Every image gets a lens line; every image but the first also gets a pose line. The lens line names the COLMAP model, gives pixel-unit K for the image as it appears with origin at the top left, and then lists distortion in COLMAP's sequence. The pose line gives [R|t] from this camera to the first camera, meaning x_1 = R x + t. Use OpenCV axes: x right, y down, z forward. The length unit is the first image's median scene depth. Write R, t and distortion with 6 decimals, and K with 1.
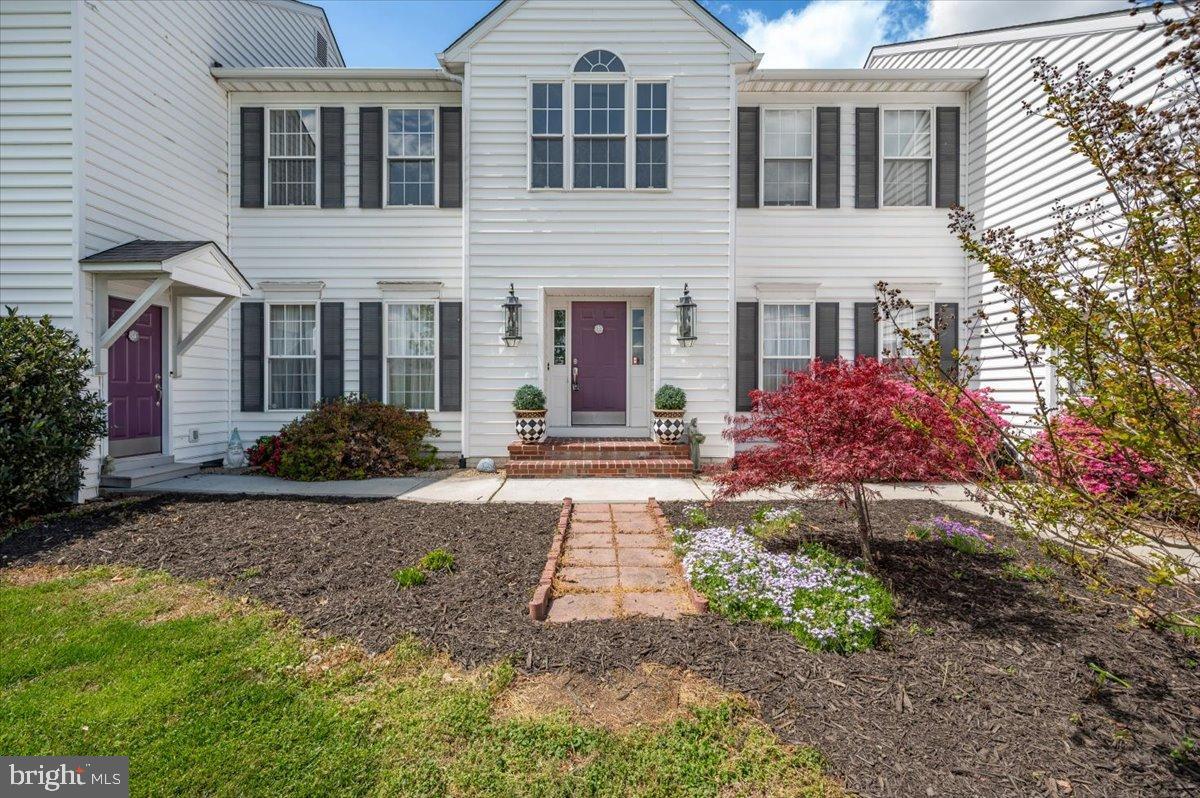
lens RADIAL K [[529.3, 0, 599.8], [0, 529.3, 396.3], [0, 0, 1]] dist [0.001557, 0.000053]
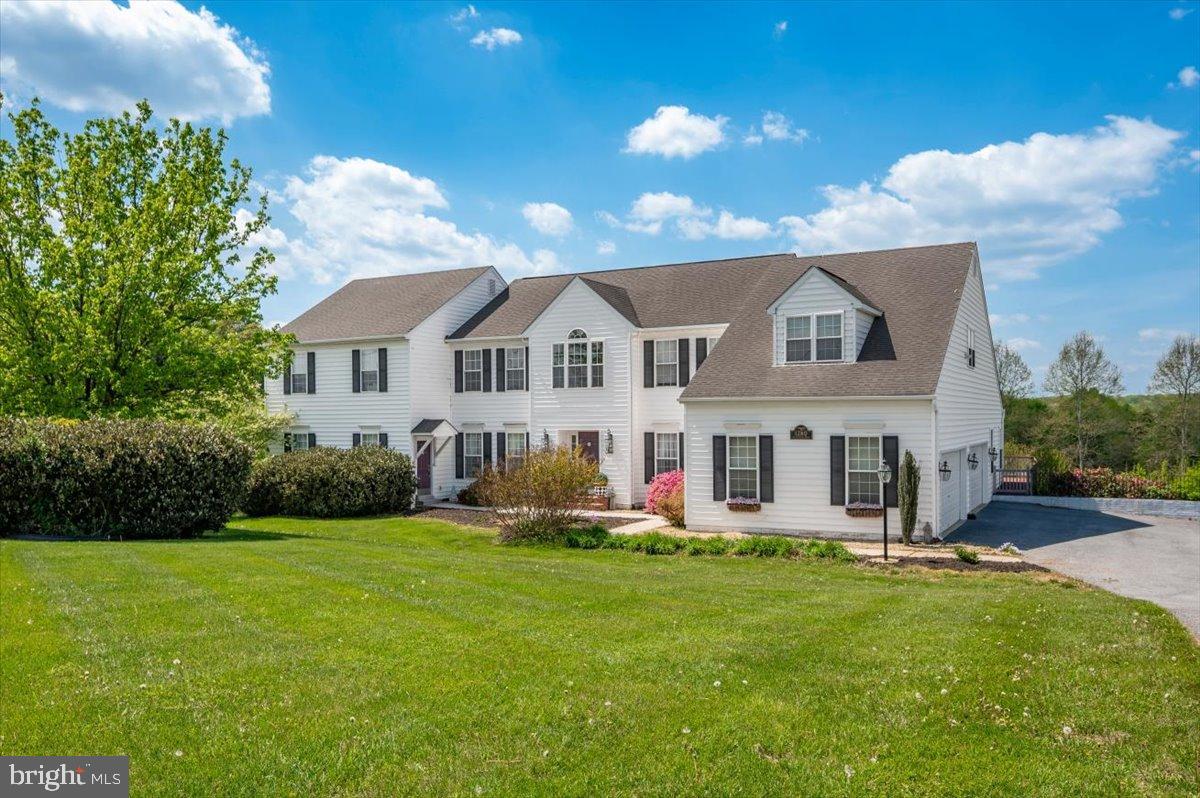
lens RADIAL K [[980.0, 0, 592.1], [0, 980.0, 404.7], [0, 0, 1]] dist [0.048618, 0.004468]
pose [[0.878320, -0.011955, -0.477923, 2.134069], [0.009298, 0.999925, -0.007926, -0.282008], [0.477982, 0.002518, 0.878366, -2.794132]]
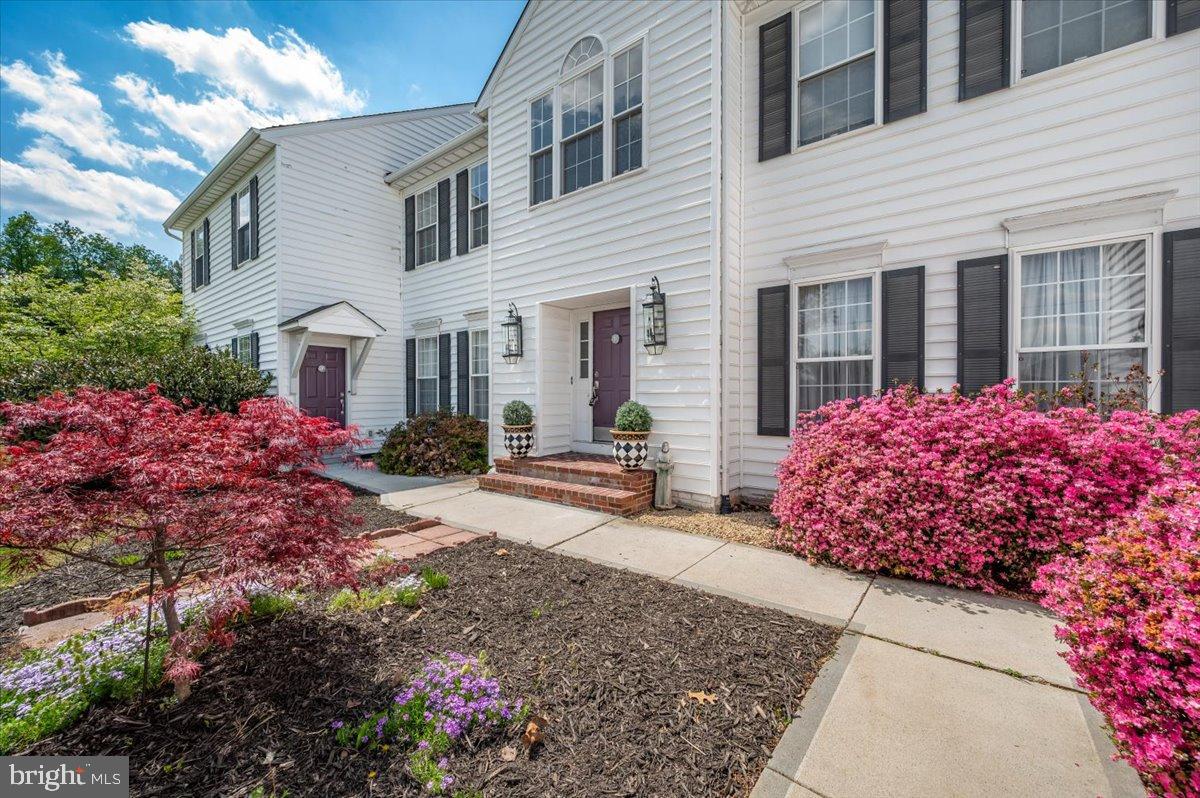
lens RADIAL K [[469.2, 0, 607.4], [0, 469.2, 401.2], [0, 0, 1]] dist [0.001266, 0.000115]
pose [[0.791071, 0.004317, -0.611709, 0.539784], [0.001233, 0.999962, 0.008652, -0.026864], [0.611723, -0.007598, 0.791035, 0.372818]]
